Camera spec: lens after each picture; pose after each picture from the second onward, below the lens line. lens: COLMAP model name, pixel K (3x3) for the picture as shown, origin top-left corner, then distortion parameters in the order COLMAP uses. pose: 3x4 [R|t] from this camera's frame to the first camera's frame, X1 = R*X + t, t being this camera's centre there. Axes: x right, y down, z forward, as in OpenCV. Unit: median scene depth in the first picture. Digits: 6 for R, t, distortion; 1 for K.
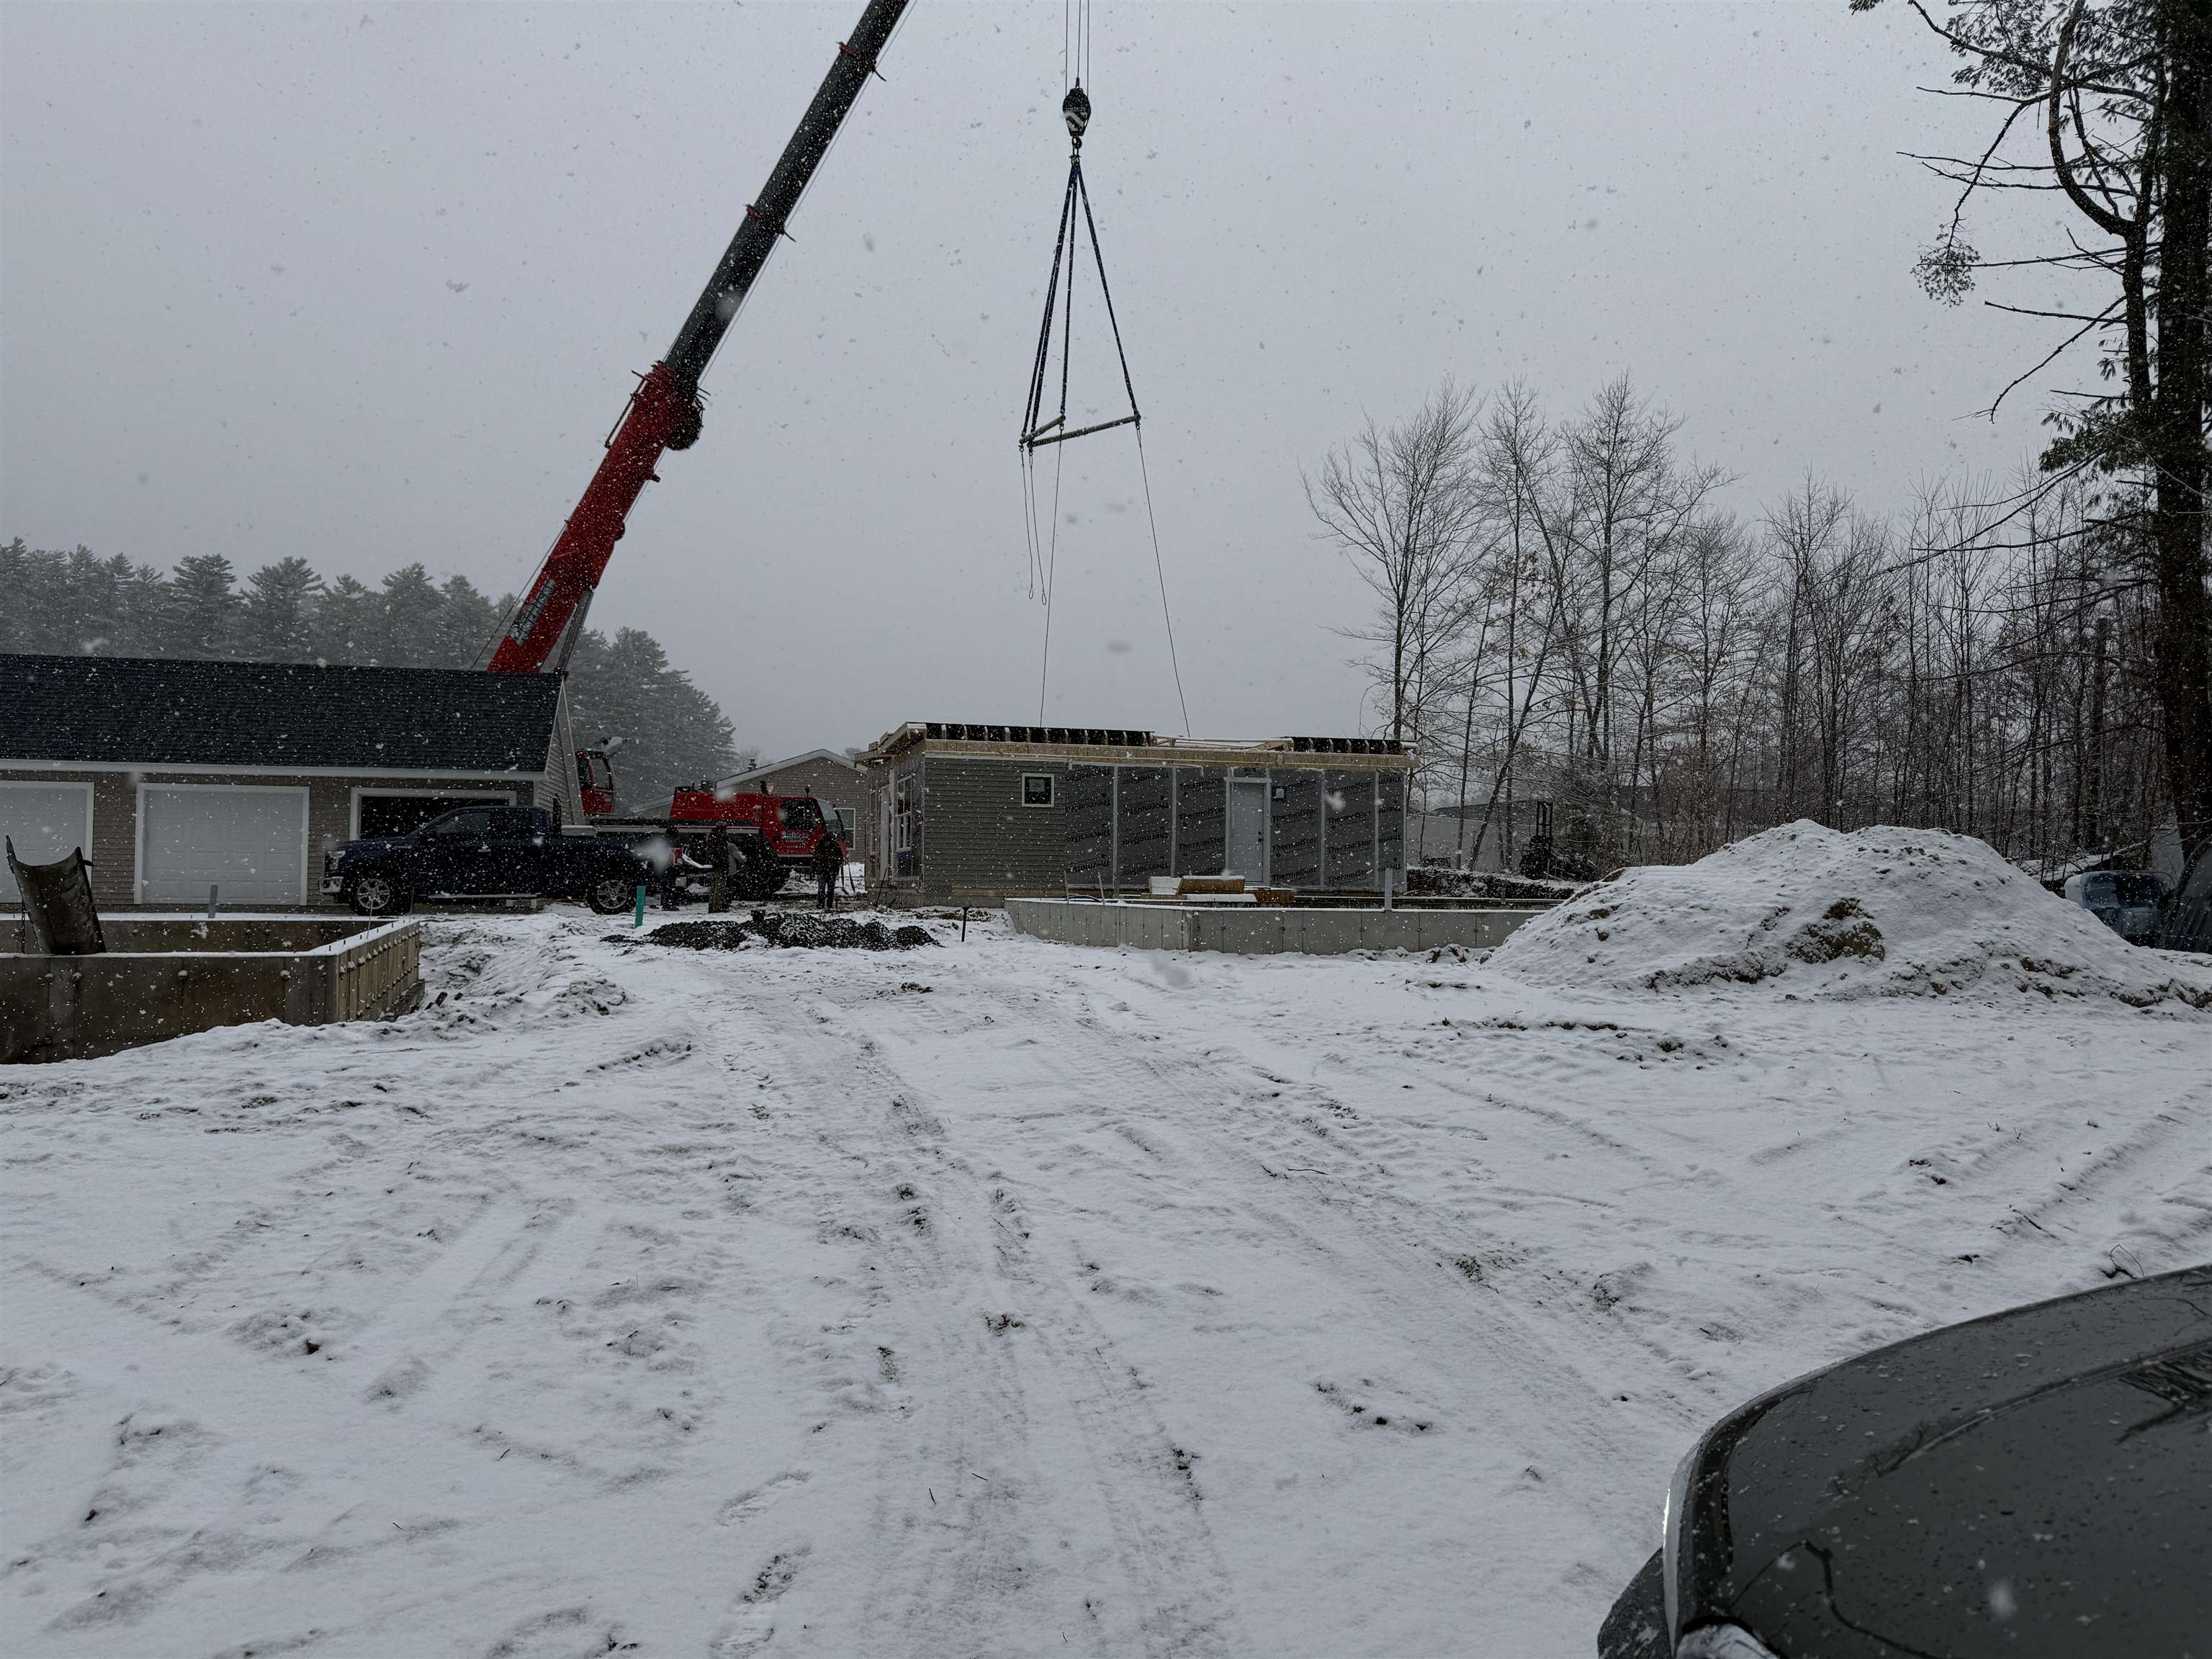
lens RADIAL K [[1561.3, 0, 1093.8], [0, 1561.3, 835.0], [0, 0, 1]] dist [0.075260, -0.093363]
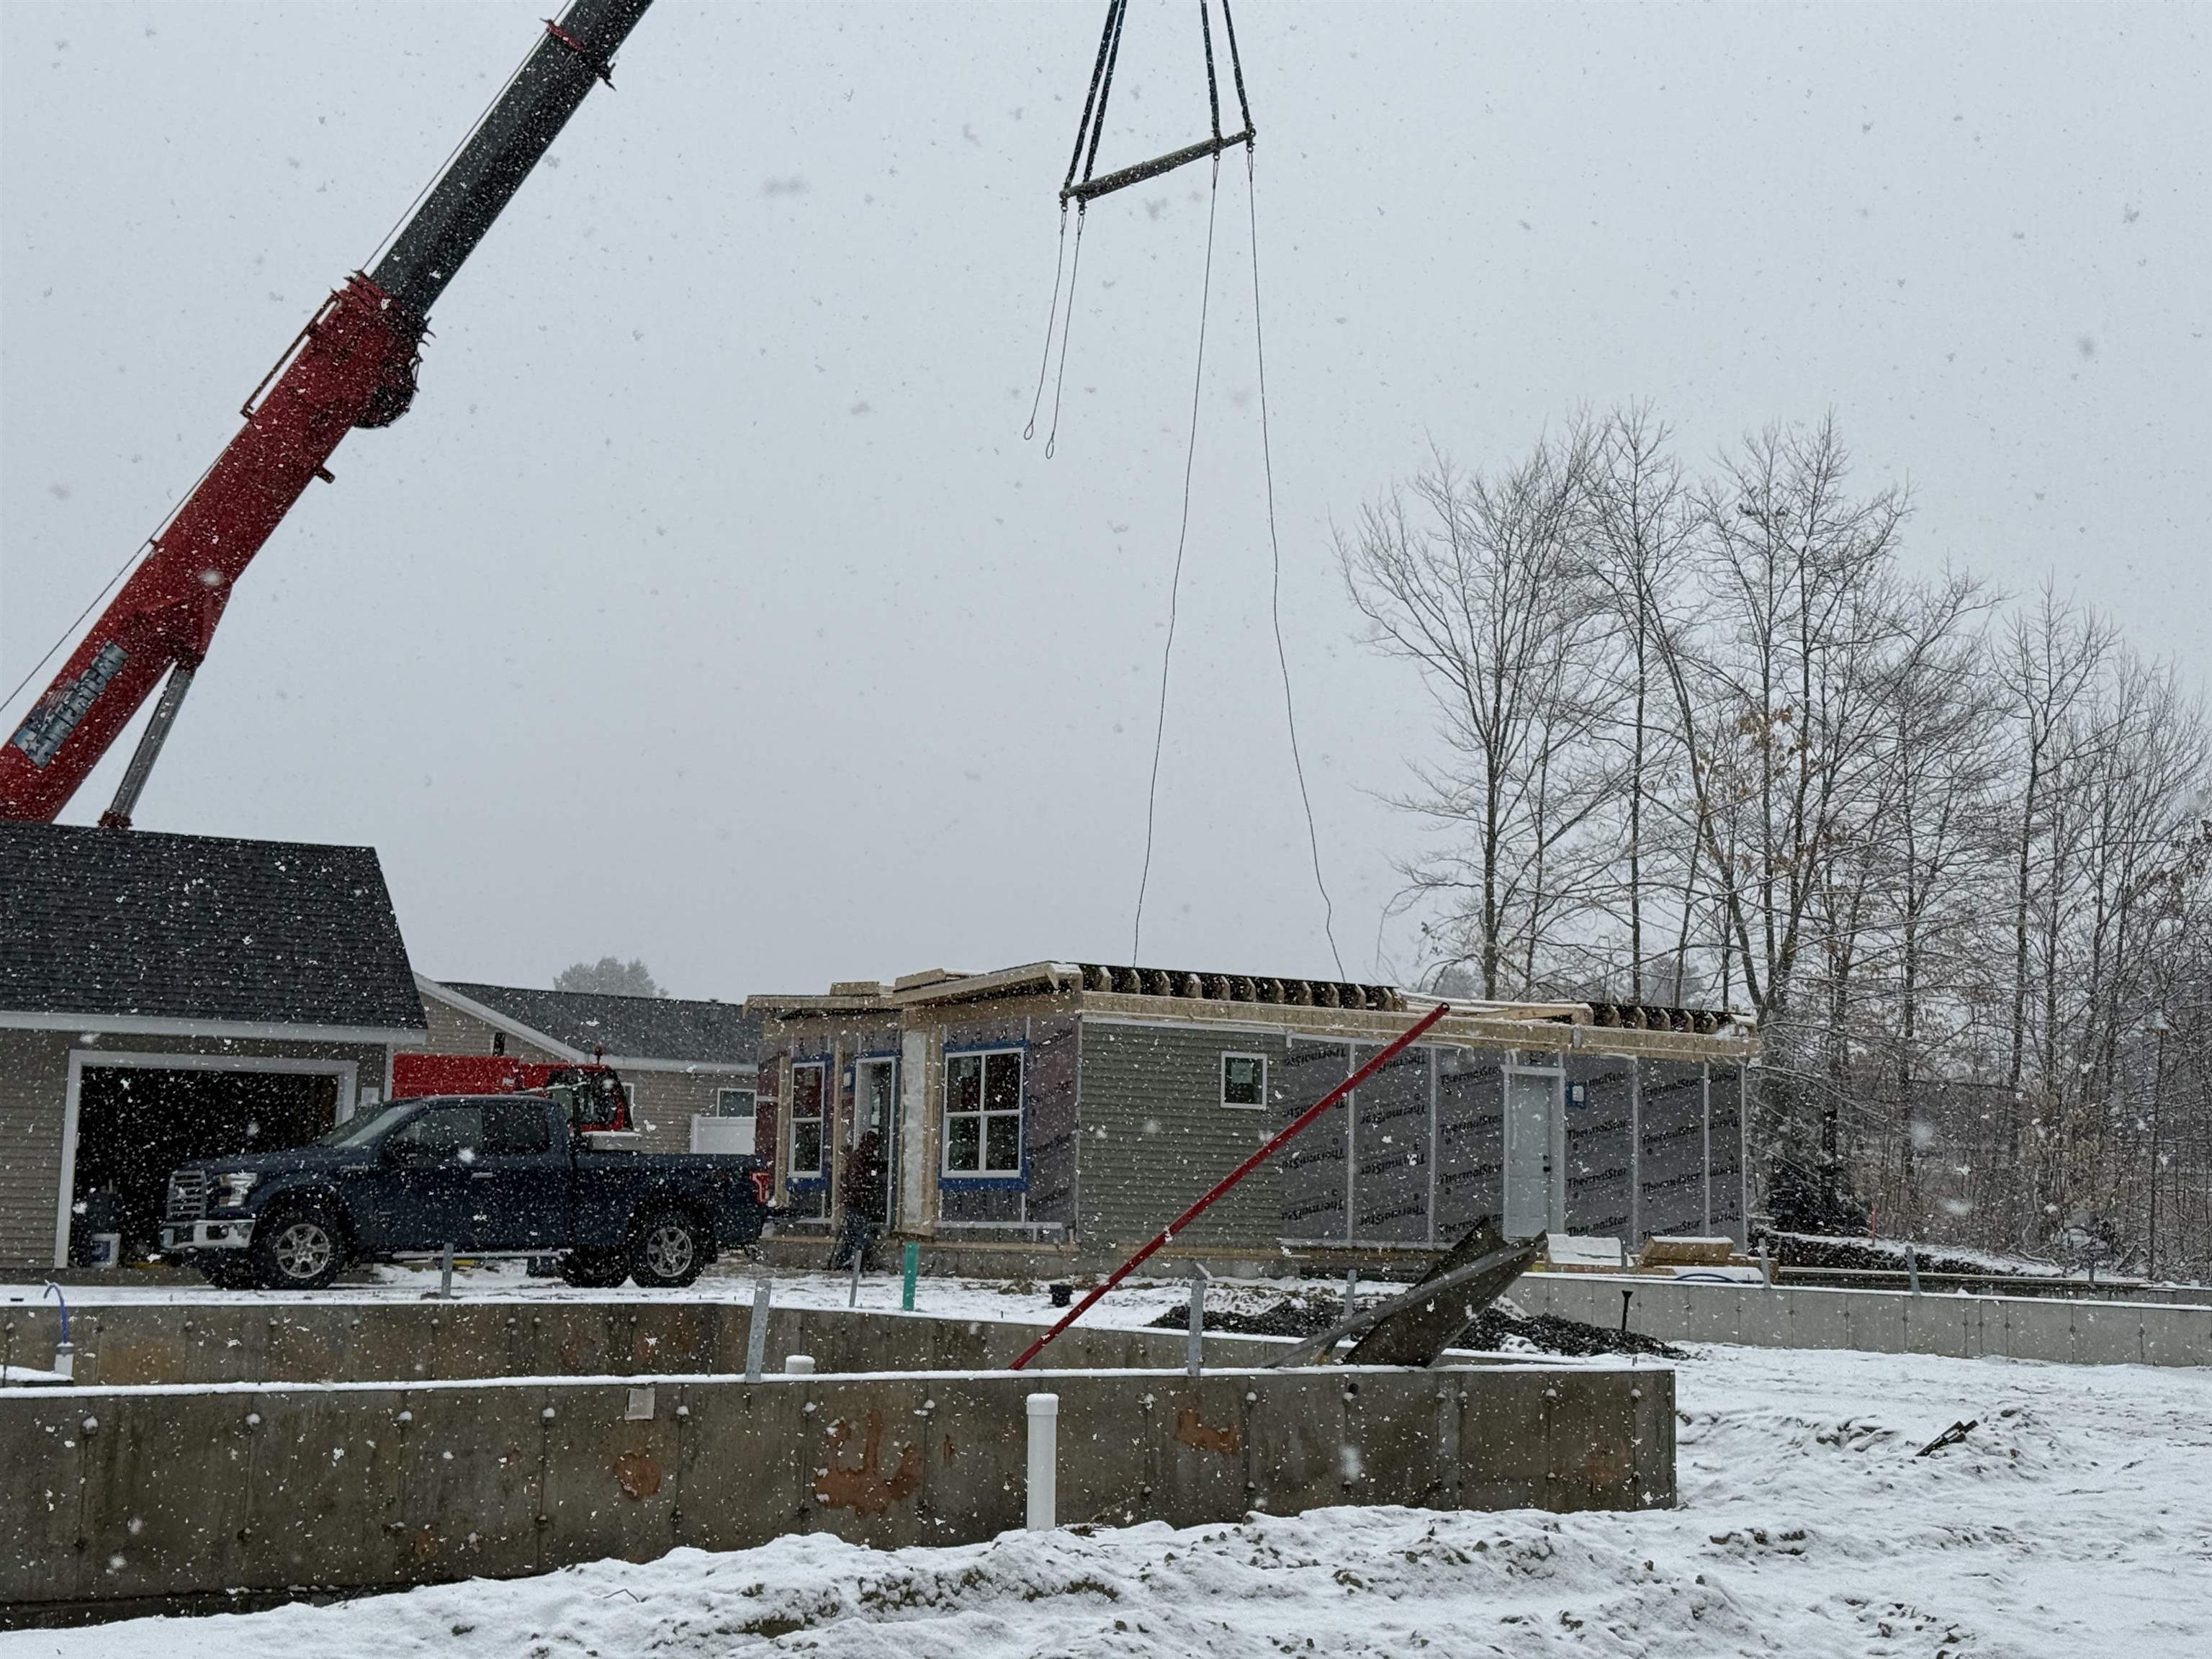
lens RADIAL K [[3104.4, 0, 1098.7], [0, 3104.4, 845.7], [0, 0, 1]] dist [0.127443, 0.000000]
pose [[0.961305, 0.046014, 0.271616, -0.416388], [-0.023349, 0.996013, -0.086098, -0.014519], [-0.274495, 0.076425, 0.958547, -0.145001]]
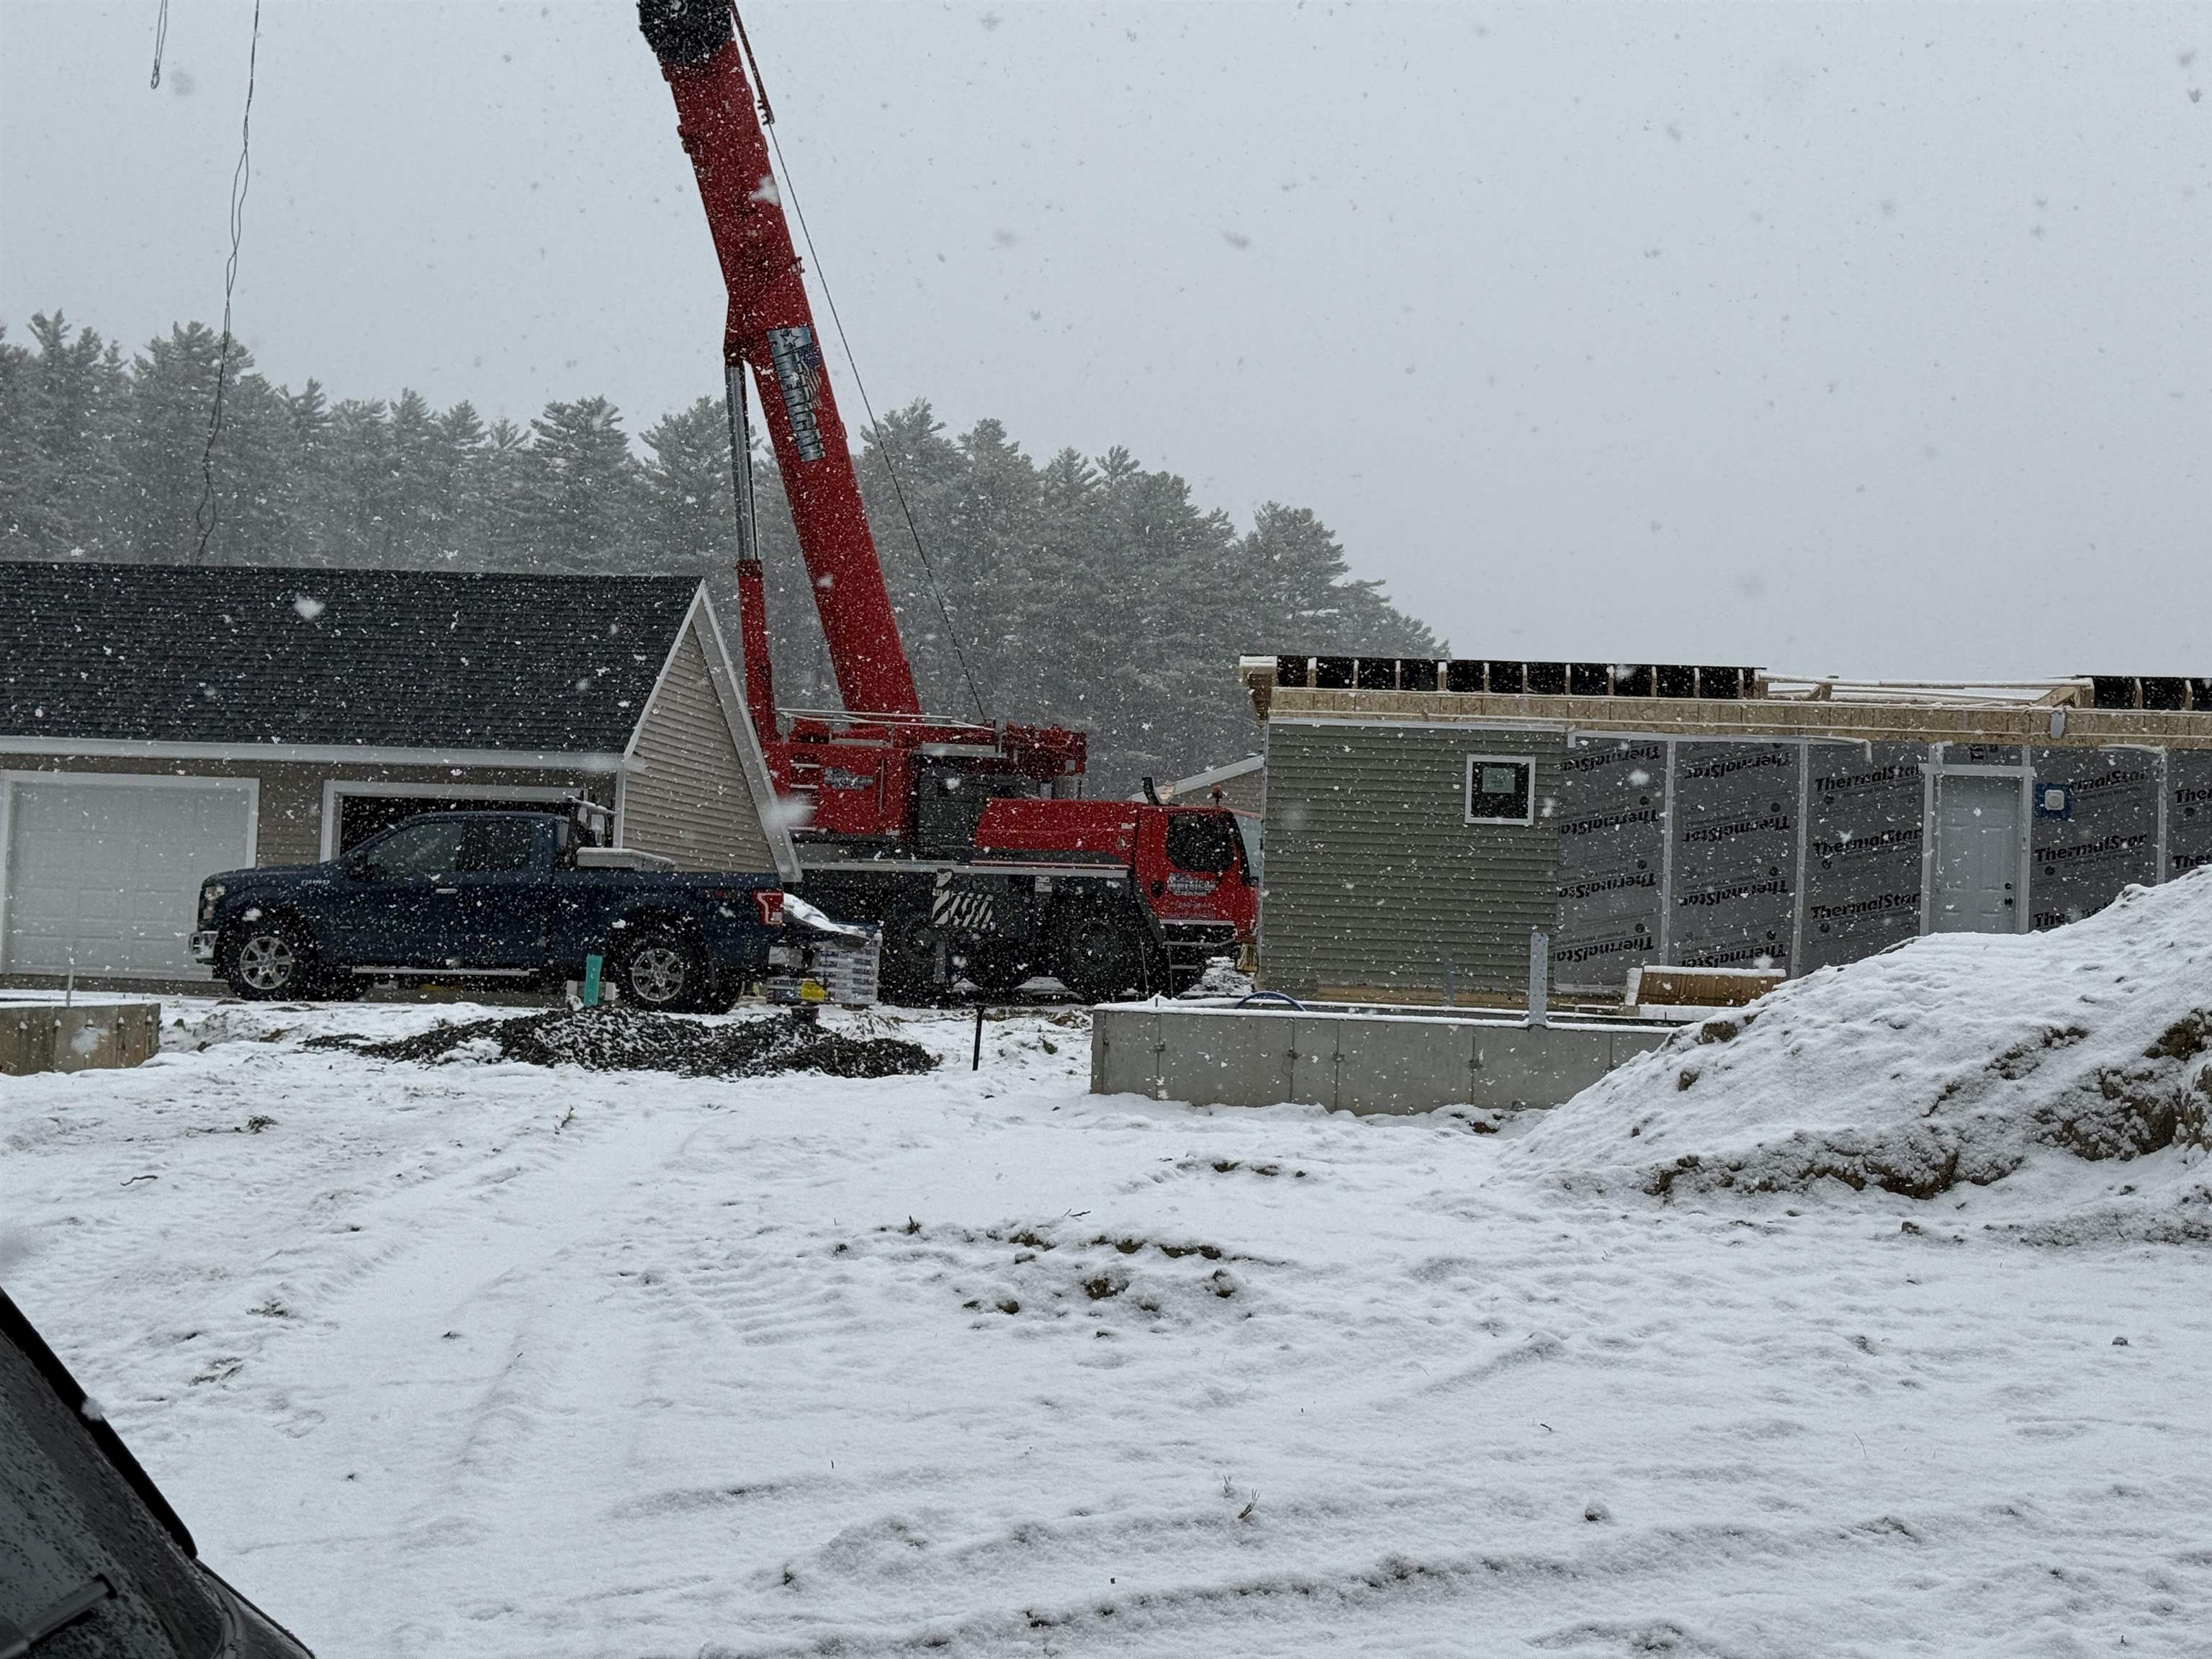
lens RADIAL K [[3104.4, 0, 1096.7], [0, 3104.4, 849.6], [0, 0, 1]] dist [0.127443, 0.000000]
pose [[0.931830, 0.012604, -0.362676, 0.197251], [-0.019084, 0.999716, -0.014291, 0.005938], [0.362392, 0.020238, 0.931806, 0.045312]]
